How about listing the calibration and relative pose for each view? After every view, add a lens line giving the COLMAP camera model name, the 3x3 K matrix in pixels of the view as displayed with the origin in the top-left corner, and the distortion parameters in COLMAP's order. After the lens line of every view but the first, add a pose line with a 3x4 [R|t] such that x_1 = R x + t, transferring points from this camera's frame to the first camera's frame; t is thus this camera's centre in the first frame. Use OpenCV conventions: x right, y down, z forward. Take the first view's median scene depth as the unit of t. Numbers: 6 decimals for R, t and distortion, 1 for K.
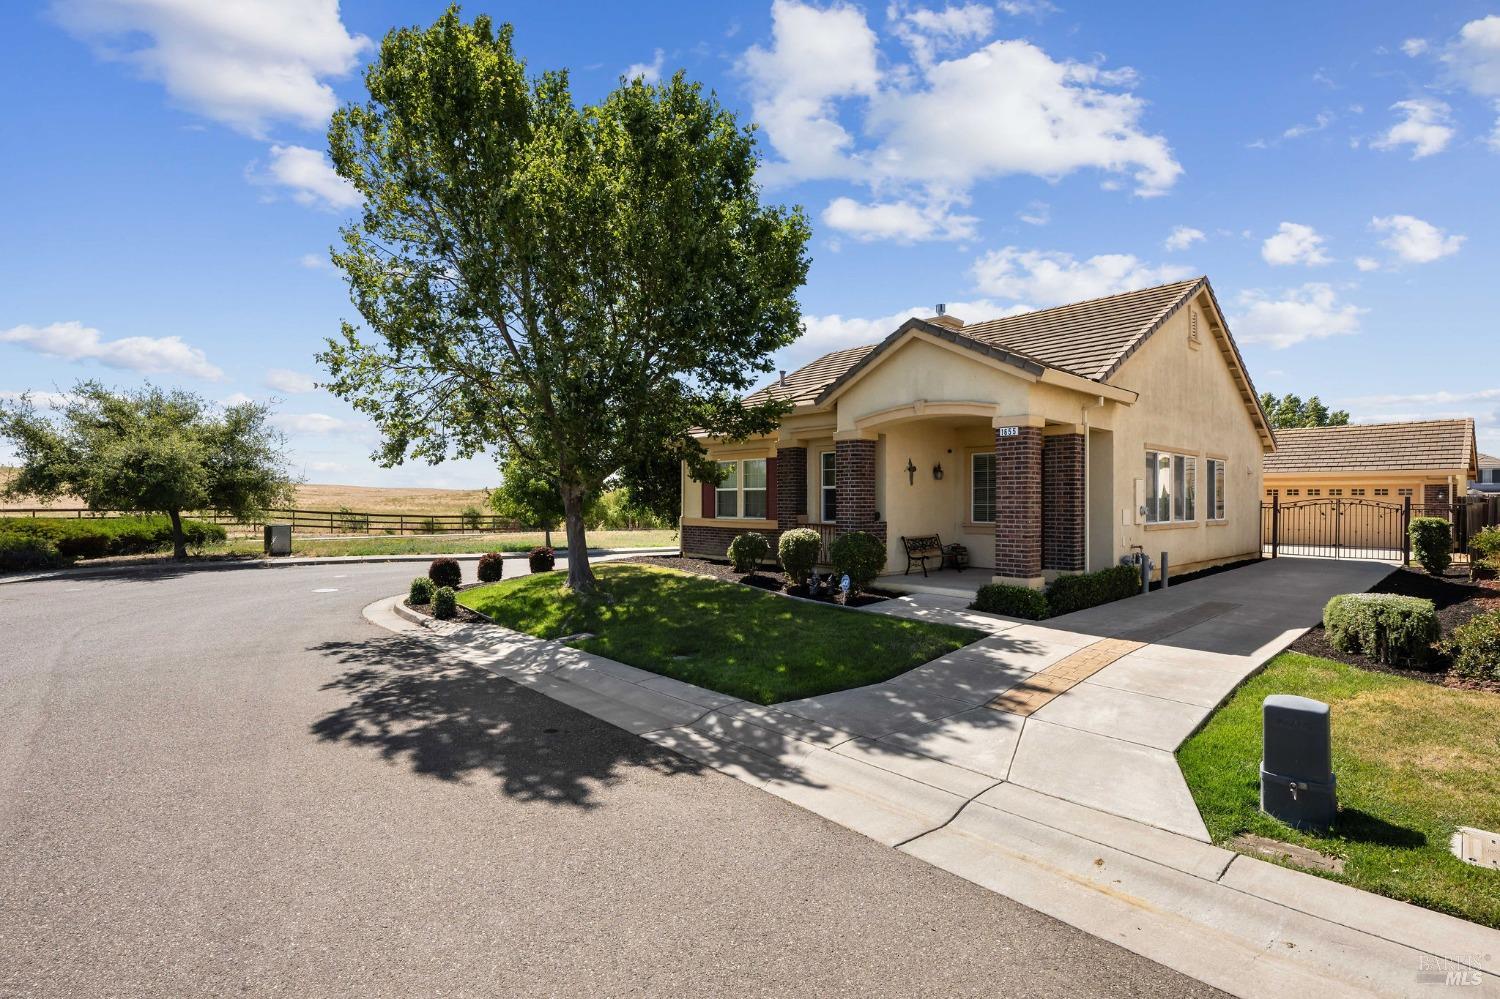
lens RADIAL K [[706.8, 0, 750.0], [0, 706.8, 499.5], [0, 0, 1]] dist [-0.001665, 0.000024]
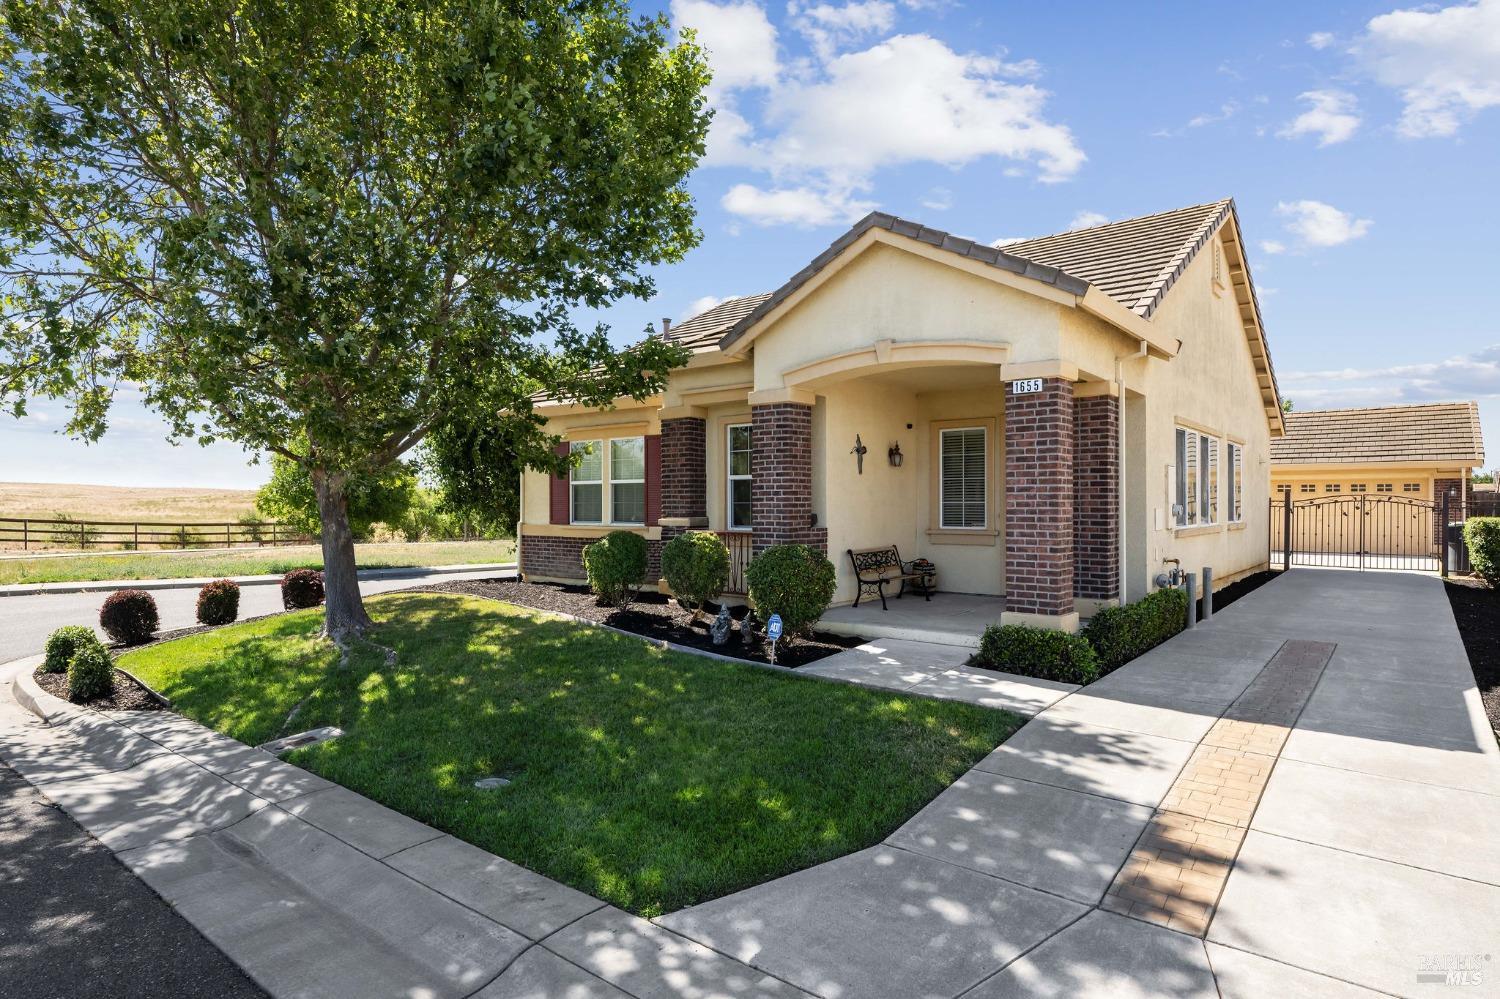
lens RADIAL K [[835.8, 0, 750.0], [0, 835.8, 499.5], [0, 0, 1]] dist [0.000485, 0.000204]
pose [[0.988670, -0.002292, 0.150091, 0.002606], [0.002677, 0.999994, -0.002363, 0.005773], [-0.150084, 0.002738, 0.988669, 0.214642]]
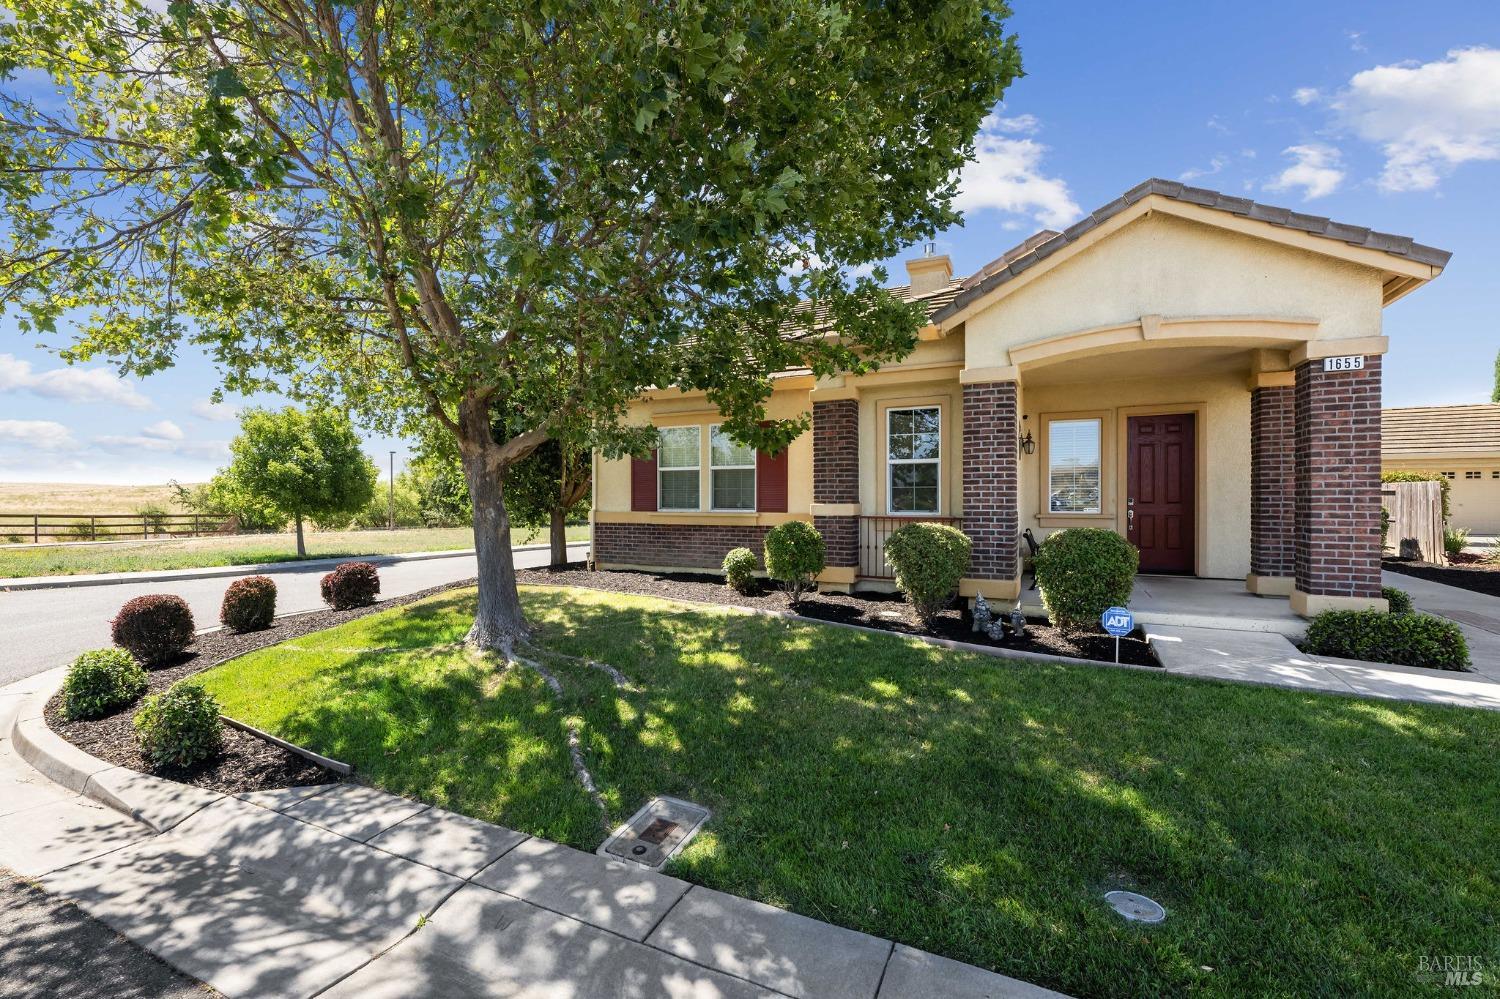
lens RADIAL K [[638.7, 0, 750.0], [0, 638.7, 499.5], [0, 0, 1]] dist [0.000193, -0.000481]
pose [[0.927386, -0.002336, 0.374098, -0.246865], [0.000836, 0.999991, 0.004173, 0.015910], [-0.374104, -0.003557, 0.927380, 0.500159]]
